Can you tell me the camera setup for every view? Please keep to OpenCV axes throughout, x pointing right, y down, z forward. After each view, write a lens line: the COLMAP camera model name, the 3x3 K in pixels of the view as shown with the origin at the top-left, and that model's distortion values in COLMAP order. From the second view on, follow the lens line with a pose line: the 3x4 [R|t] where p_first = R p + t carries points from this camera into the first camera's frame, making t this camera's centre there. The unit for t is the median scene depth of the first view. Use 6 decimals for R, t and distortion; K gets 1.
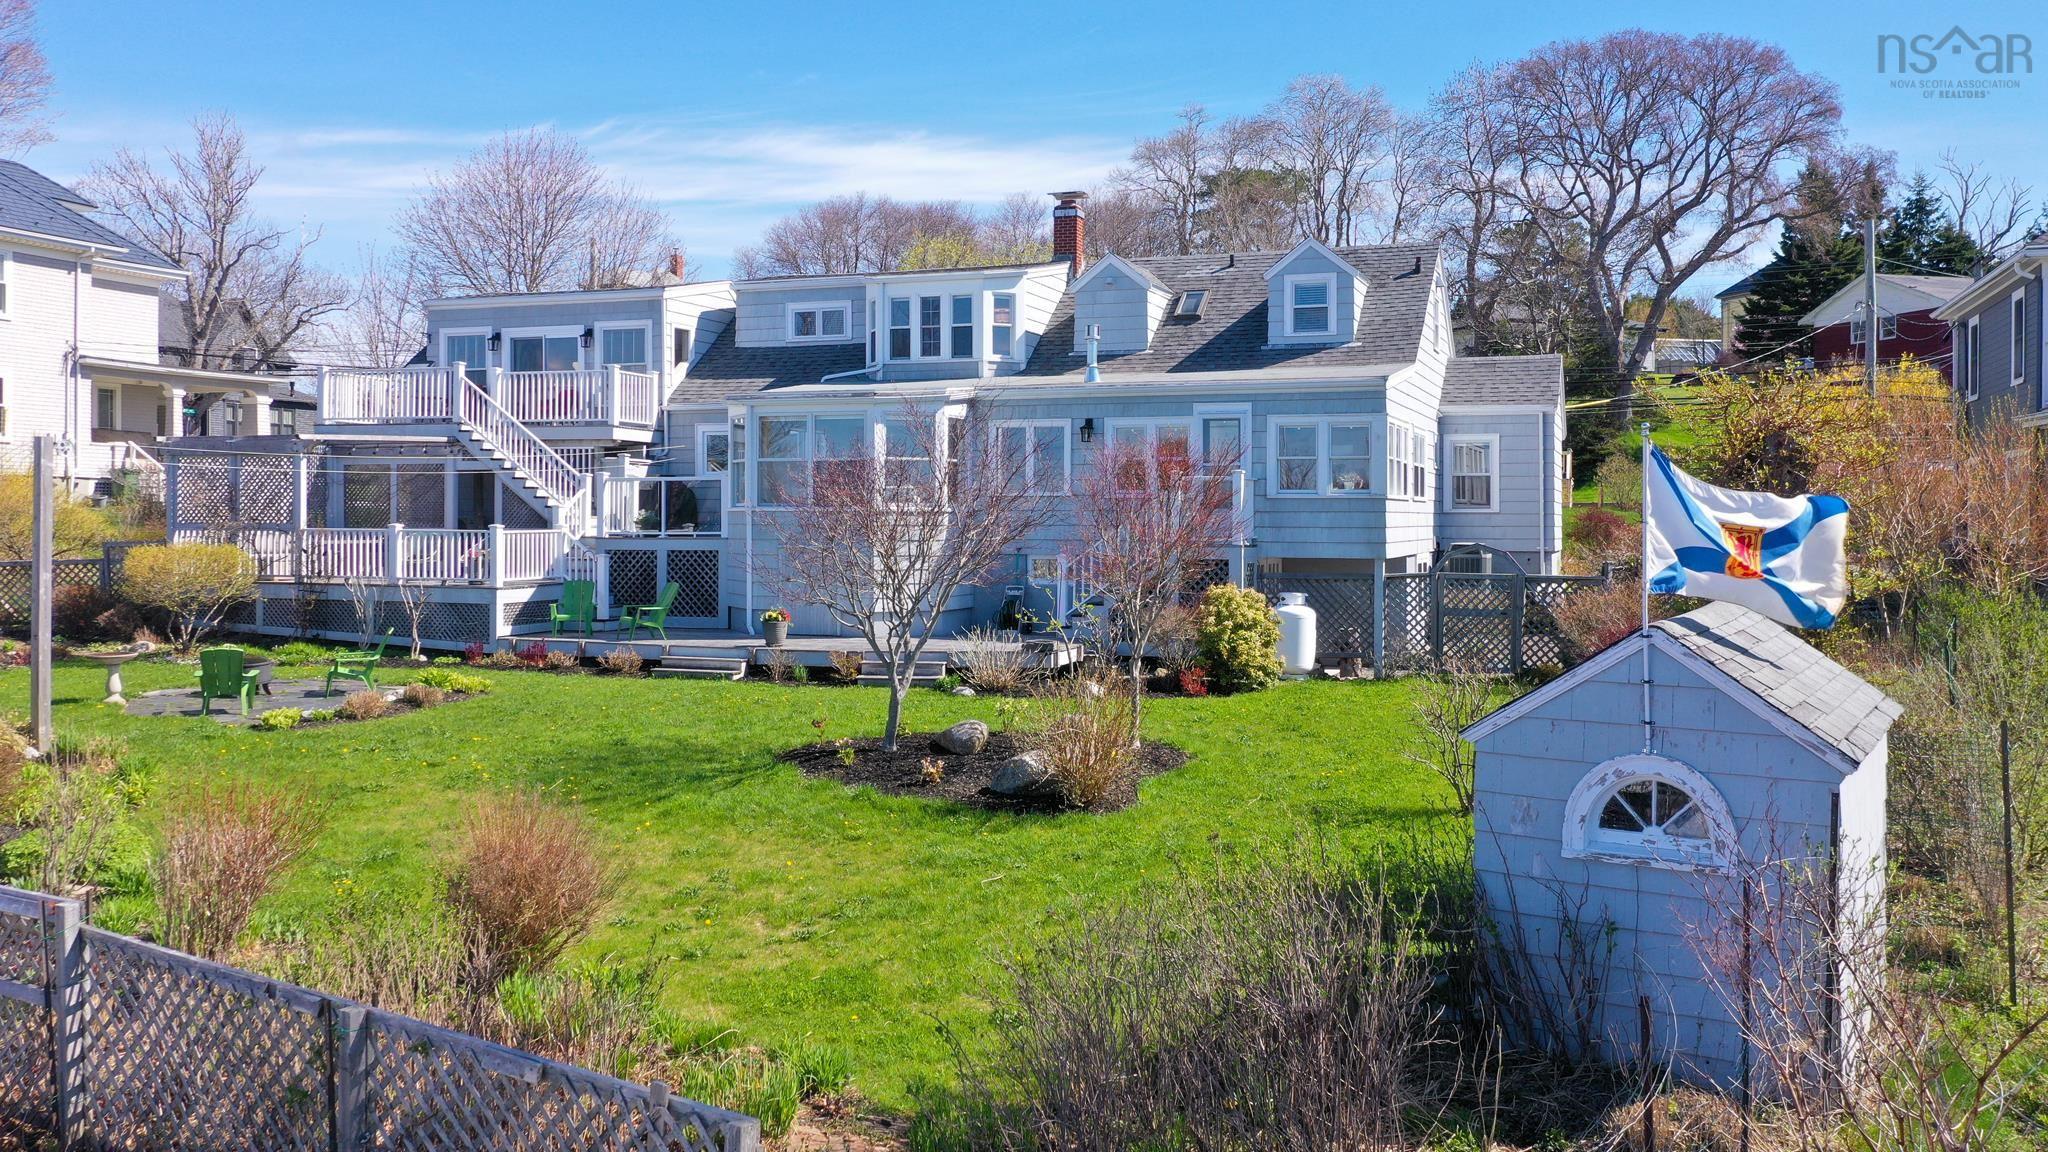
lens RADIAL K [[1691.6, 0, 1024.5], [0, 1691.6, 537.8], [0, 0, 1]] dist [0.004275, 0.003887]
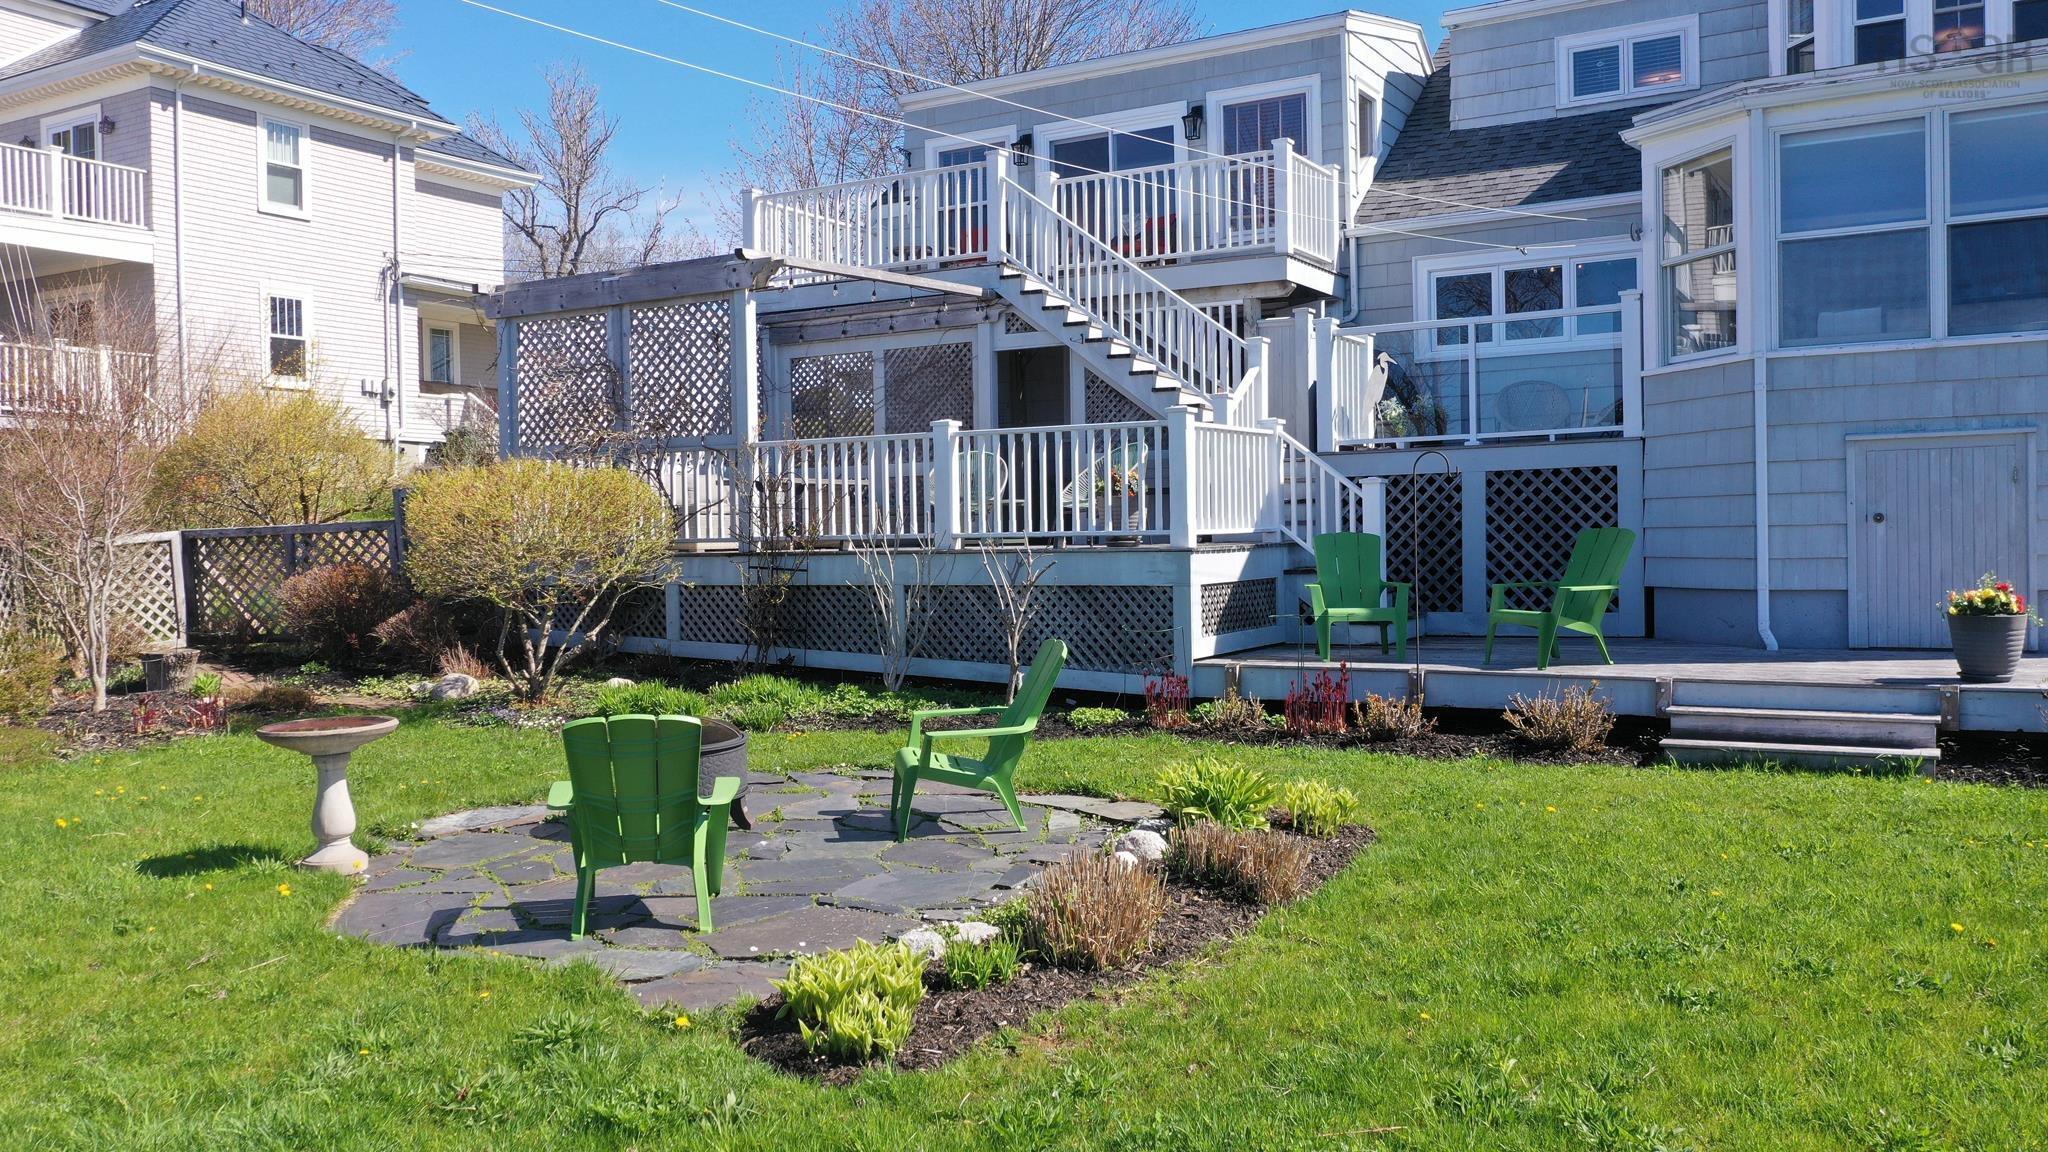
lens RADIAL K [[1730.9, 0, 1024.0], [0, 1730.9, 576.0], [0, 0, 1]] dist [-0.000139, 0.004054]
pose [[0.981391, -0.016888, -0.191275, -0.248317], [0.019913, 0.999705, 0.013900, 0.027397], [0.190983, -0.017450, 0.981438, 0.510624]]
